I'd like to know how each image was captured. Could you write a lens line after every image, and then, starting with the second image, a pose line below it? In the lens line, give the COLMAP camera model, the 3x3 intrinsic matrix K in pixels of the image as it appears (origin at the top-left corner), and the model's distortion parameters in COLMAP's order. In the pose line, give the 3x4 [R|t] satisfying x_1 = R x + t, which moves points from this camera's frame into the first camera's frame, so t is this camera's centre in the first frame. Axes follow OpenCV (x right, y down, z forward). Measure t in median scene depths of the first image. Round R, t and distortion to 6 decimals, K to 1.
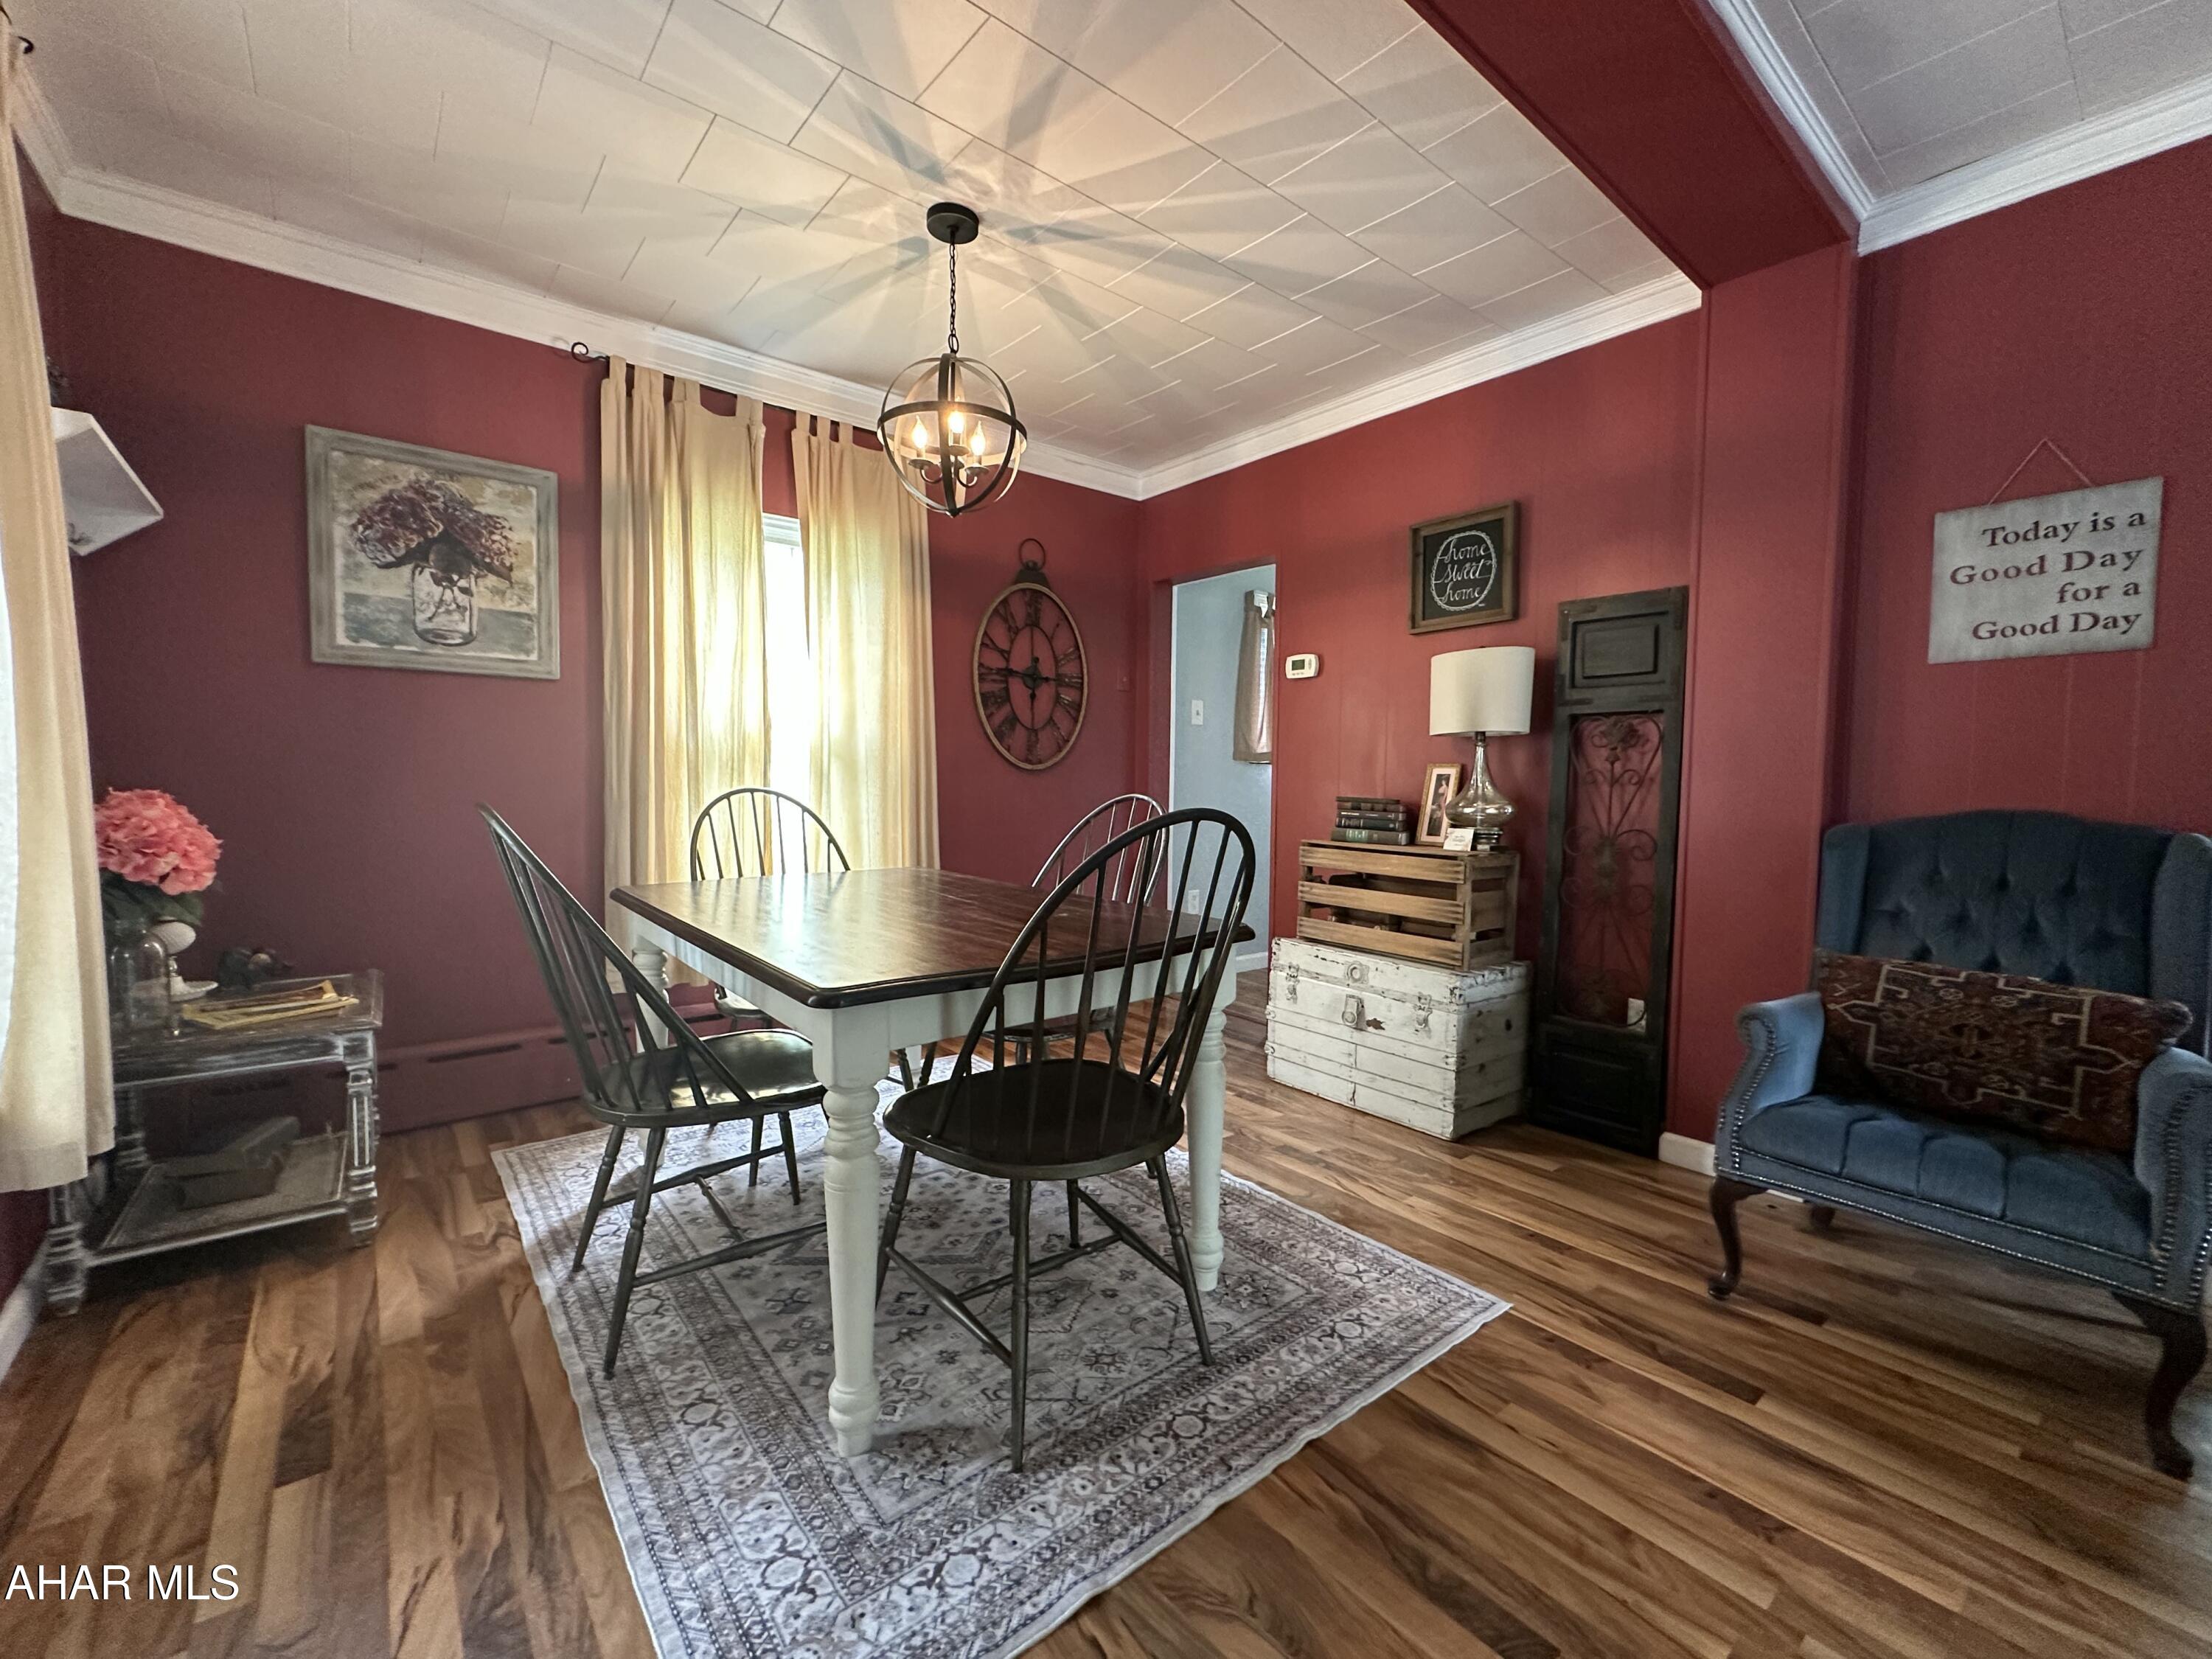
lens RADIAL K [[919.5, 0, 1101.6], [0, 919.5, 829.2], [0, 0, 1]] dist [-0.004907, 0.001222]
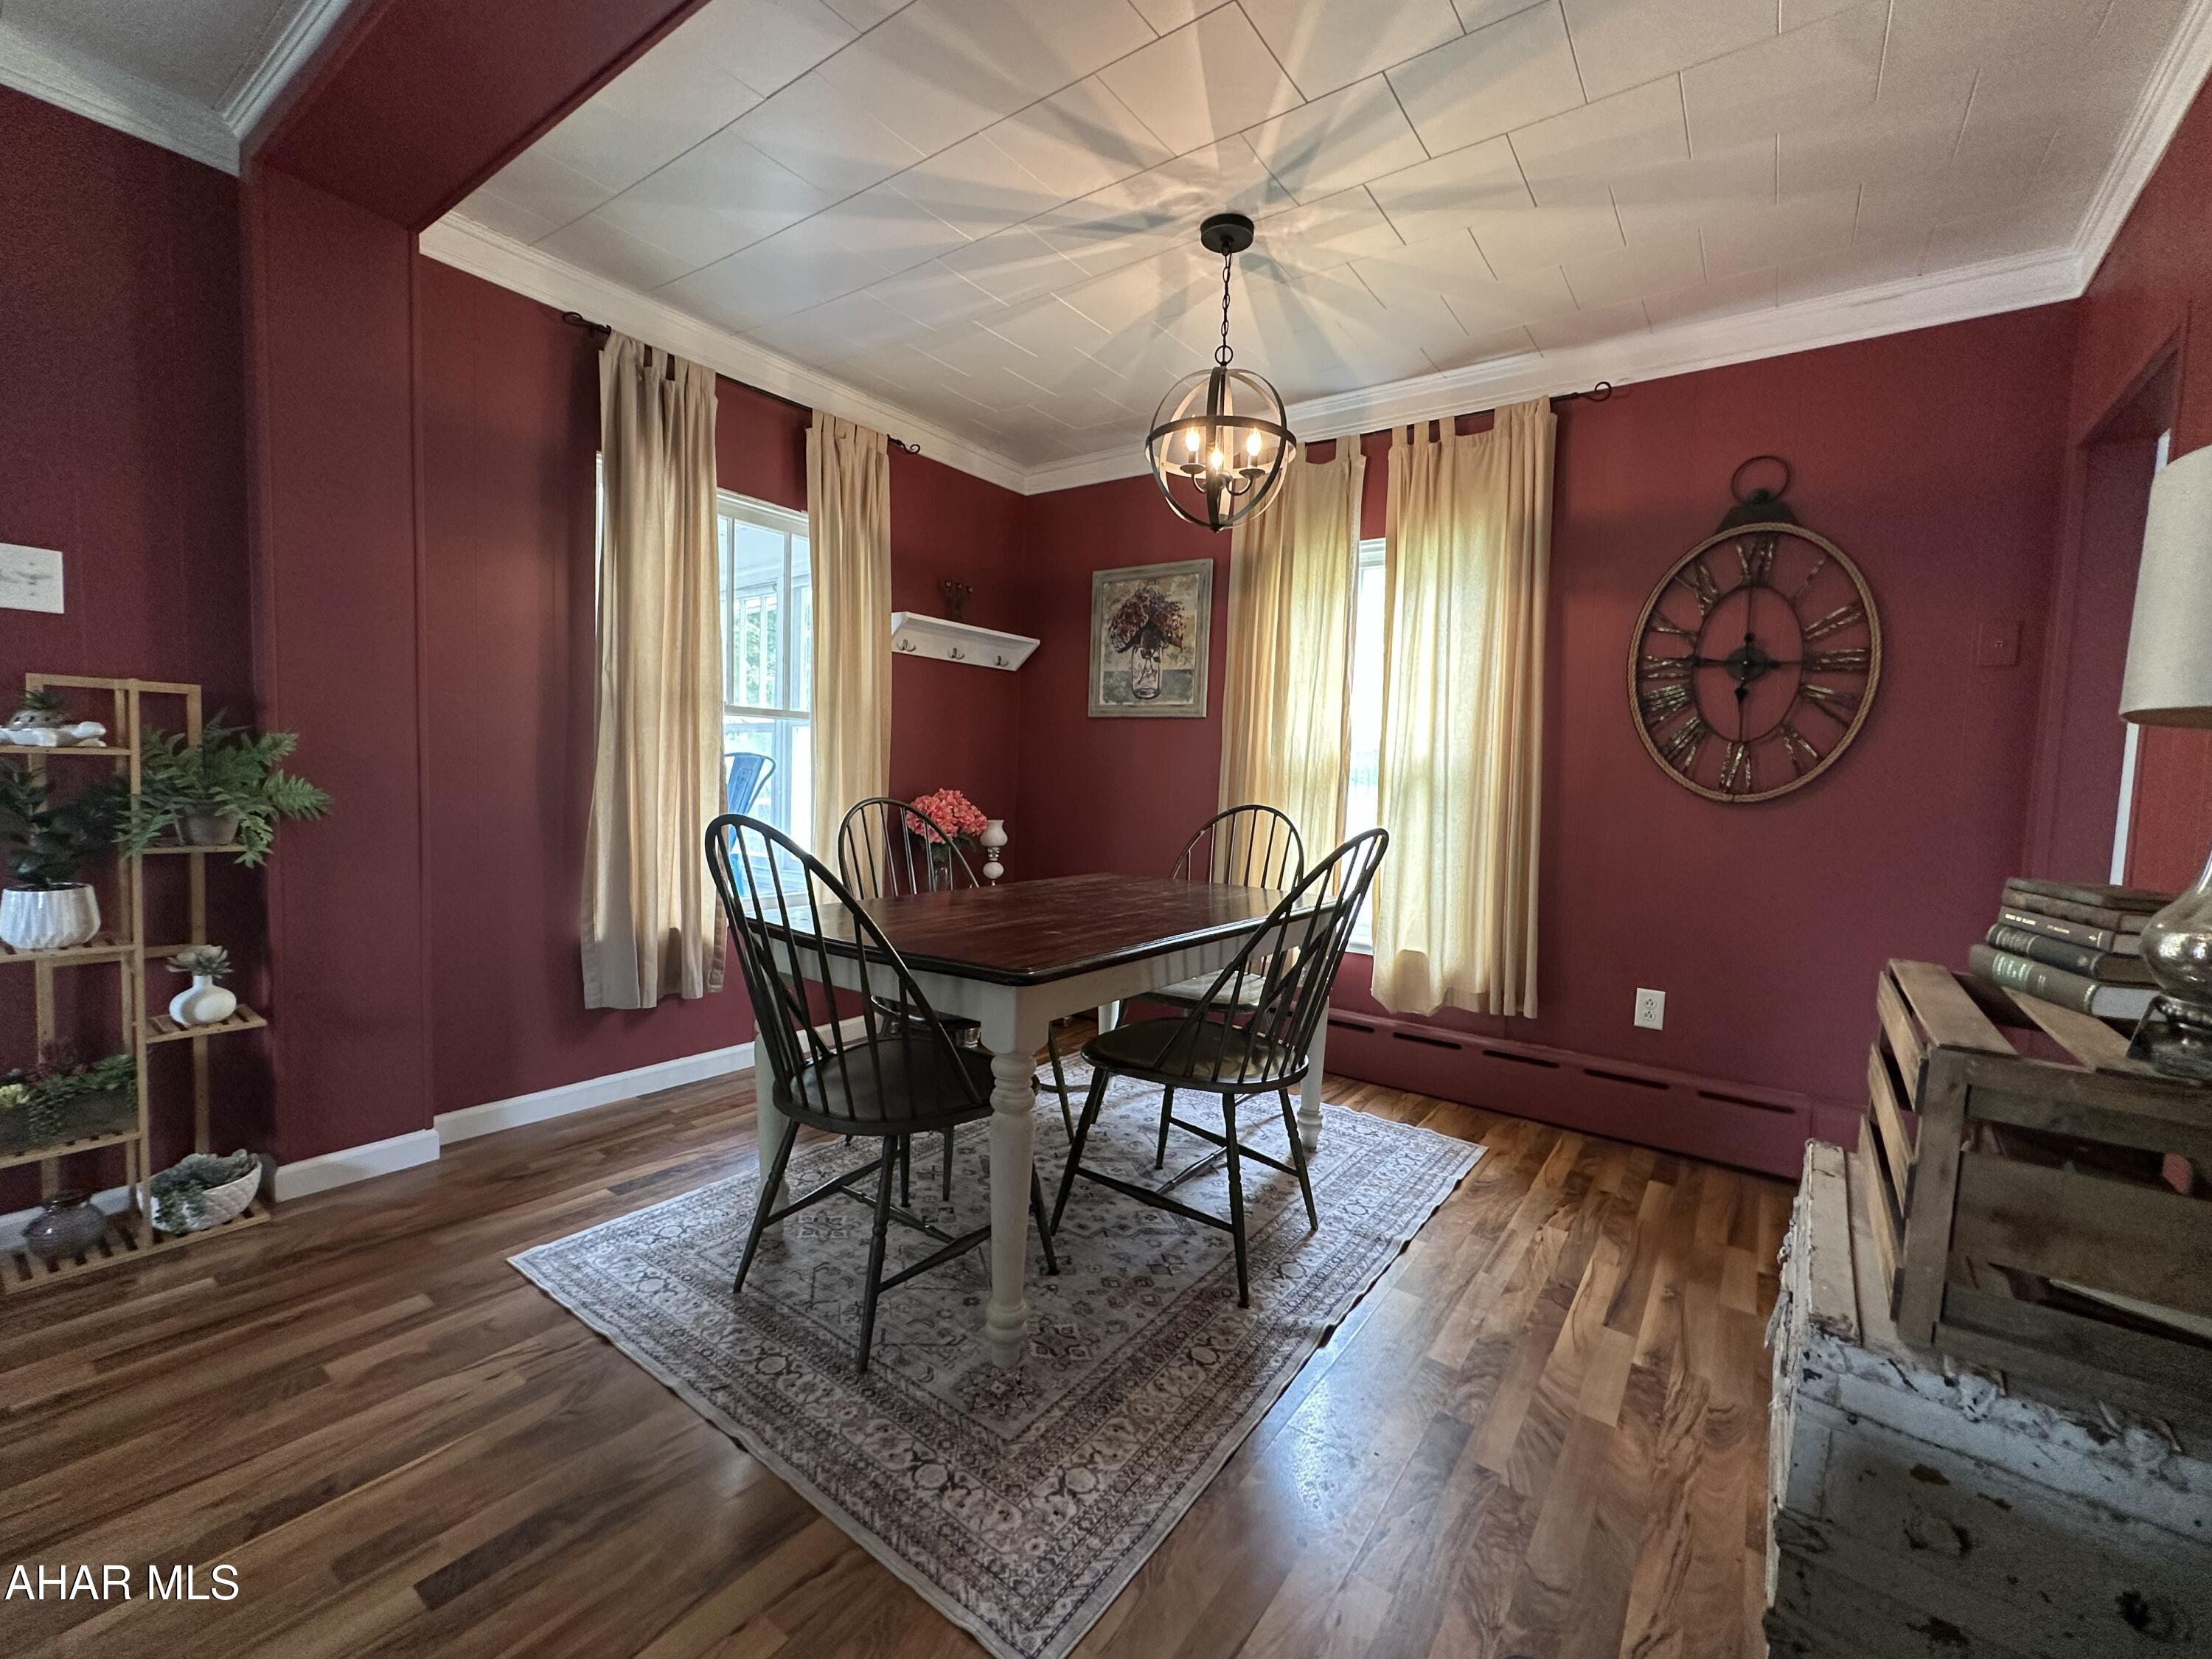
lens RADIAL K [[919.5, 0, 1101.6], [0, 919.5, 829.2], [0, 0, 1]] dist [-0.004907, 0.001222]
pose [[0.253695, 0.058569, -0.965509, 0.669813], [-0.089087, 0.995337, 0.036970, -0.042588], [0.963173, 0.076635, 0.257730, 0.565740]]
